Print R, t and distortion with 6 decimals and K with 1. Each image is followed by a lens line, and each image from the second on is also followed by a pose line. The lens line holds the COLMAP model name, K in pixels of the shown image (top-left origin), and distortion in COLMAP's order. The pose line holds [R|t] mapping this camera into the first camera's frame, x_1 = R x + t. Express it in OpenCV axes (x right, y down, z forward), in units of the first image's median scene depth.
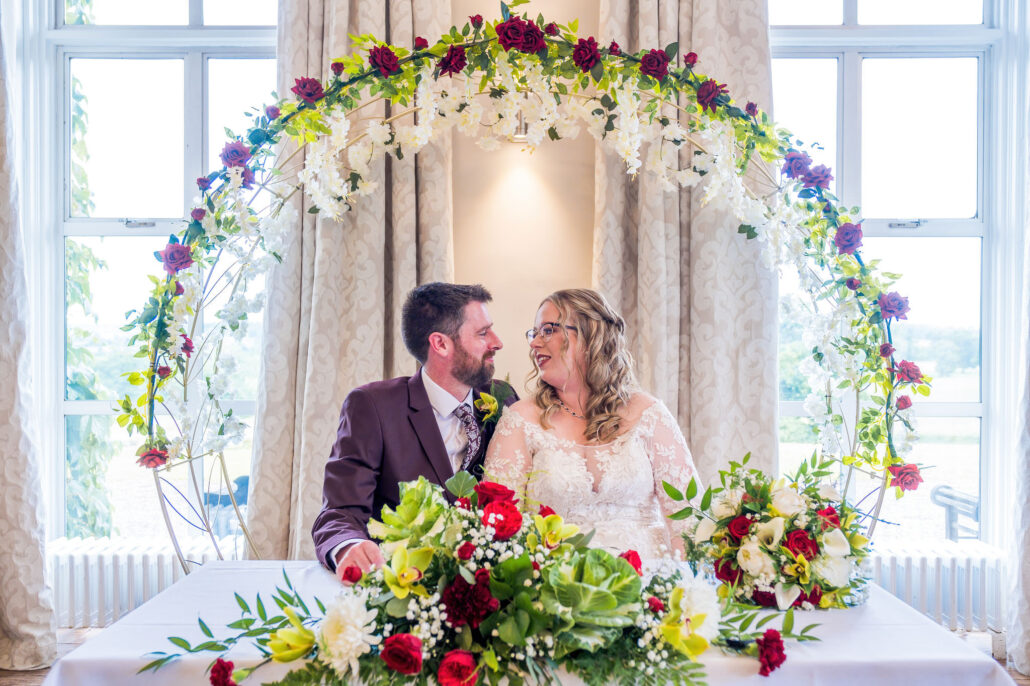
lens RADIAL K [[894.2, 0, 515.0], [0, 894.2, 343.0], [0, 0, 1]] dist [-0.011063, -0.009398]
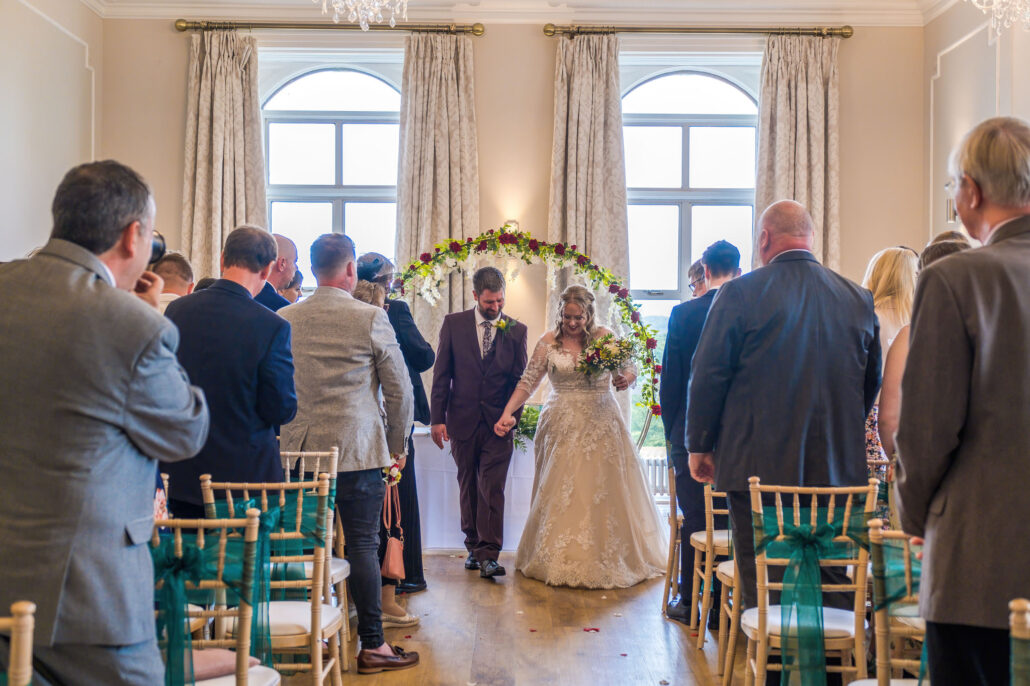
lens RADIAL K [[1246.5, 0, 515.0], [0, 1246.5, 343.0], [0, 0, 1]] dist [0.000994, 0.000067]
pose [[0.999970, 0.007480, -0.002057, 0.034597], [-0.007480, 0.999972, -0.000255, -0.038240], [0.002055, 0.000271, 0.999998, -2.573156]]
